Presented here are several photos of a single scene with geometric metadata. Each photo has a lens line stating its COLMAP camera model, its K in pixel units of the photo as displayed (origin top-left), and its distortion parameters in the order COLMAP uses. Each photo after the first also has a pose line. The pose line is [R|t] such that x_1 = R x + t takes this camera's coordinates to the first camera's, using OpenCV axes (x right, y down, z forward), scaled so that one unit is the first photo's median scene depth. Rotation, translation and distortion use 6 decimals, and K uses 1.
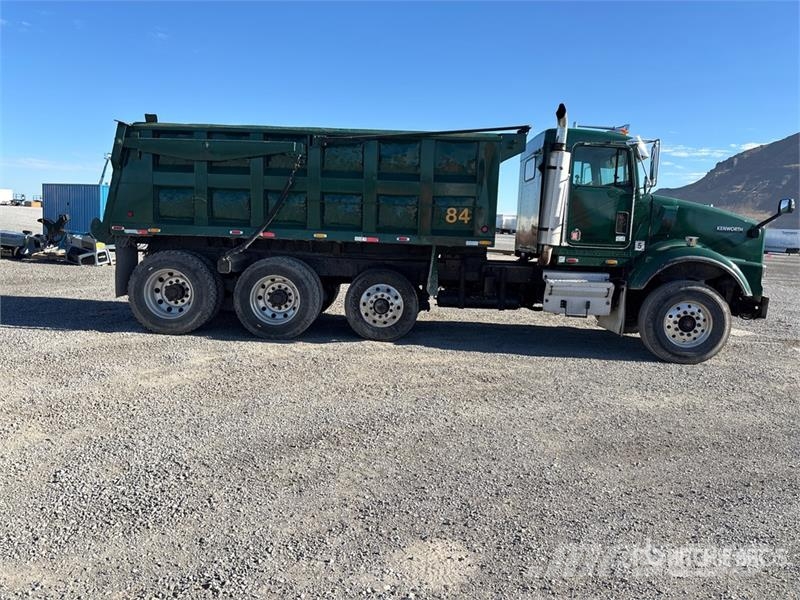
lens RADIAL K [[608.4, 0, 394.6], [0, 608.4, 297.3], [0, 0, 1]] dist [0.111436, -0.244290]
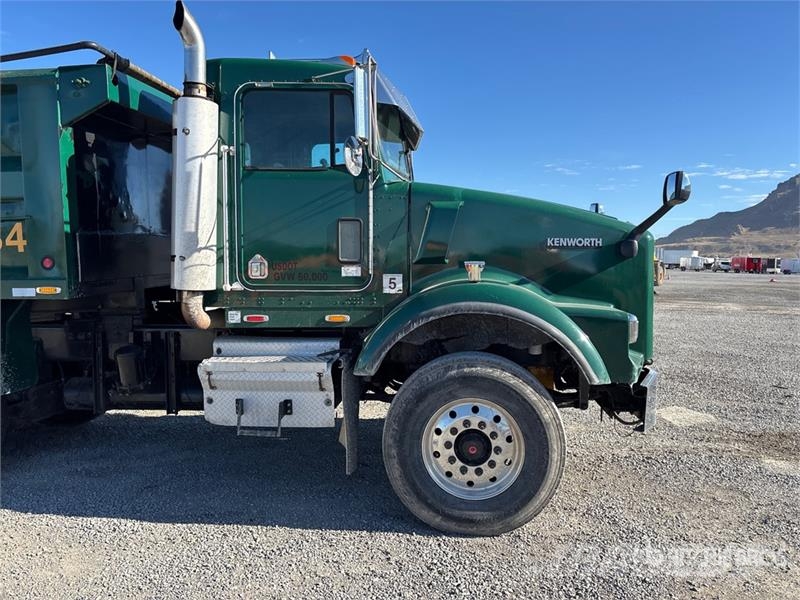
lens RADIAL K [[610.7, 0, 408.6], [0, 610.7, 287.7], [0, 0, 1]] dist [0.075410, -0.117456]
pose [[0.996927, -0.040357, -0.067143, 0.458139], [0.035132, 0.996391, -0.077270, -0.042644], [0.070019, 0.074674, 0.994747, 0.521705]]
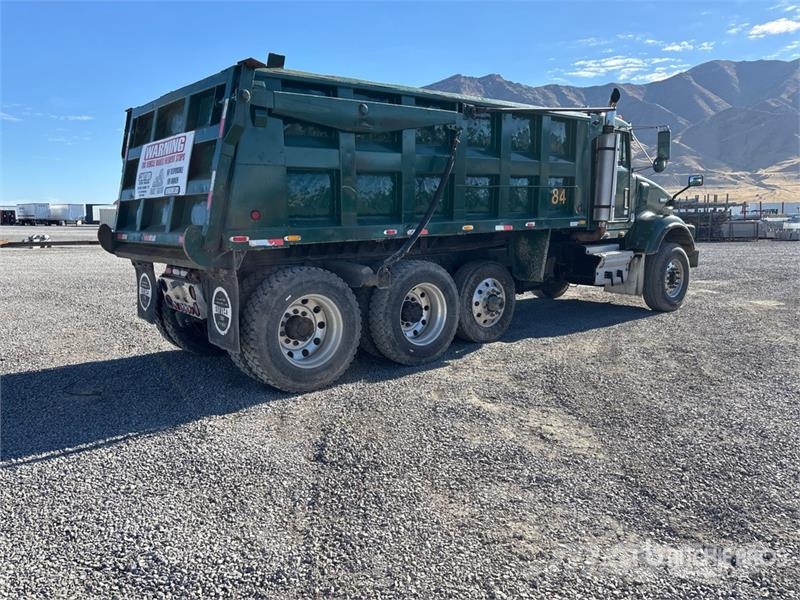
lens RADIAL K [[608.4, 0, 394.6], [0, 608.4, 297.3], [0, 0, 1]] dist [0.111436, -0.244290]
pose [[0.736837, -0.144717, 0.660400, -0.742707], [0.127060, 0.989058, 0.074971, -0.081311], [-0.664023, 0.028669, 0.747162, 0.447454]]
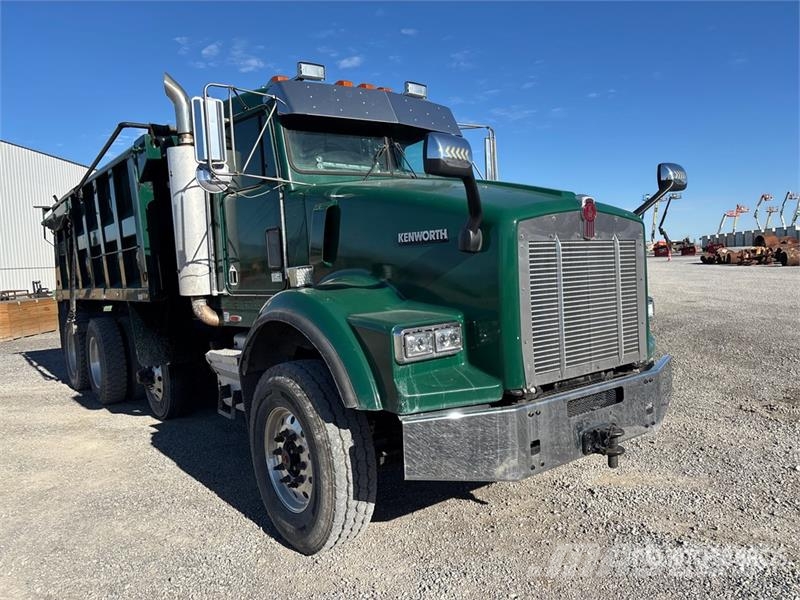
lens RADIAL K [[605.3, 0, 400.0], [0, 605.3, 300.0], [0, 0, 1]] dist [0.071981, -0.100572]
pose [[0.634953, -0.032281, -0.771876, 0.866814], [-0.012422, 0.998571, -0.051980, -0.050204], [0.772451, 0.042593, 0.633644, 0.765721]]
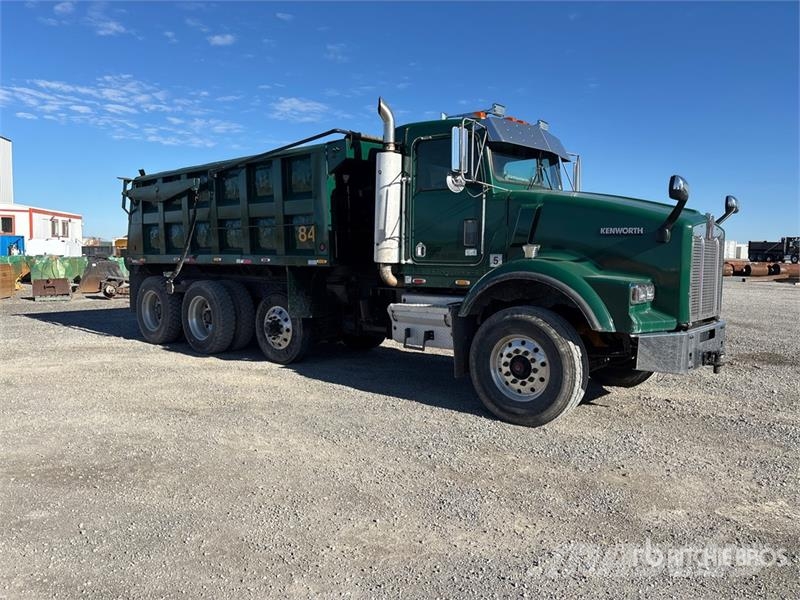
lens RADIAL K [[593.8, 0, 396.7], [0, 593.8, 304.0], [0, 0, 1]] dist [0.086405, -0.104373]
pose [[0.778567, 0.013828, -0.627409, 0.786037], [-0.050397, 0.997906, -0.040546, 0.005274], [0.625534, 0.063187, 0.777634, 0.369557]]
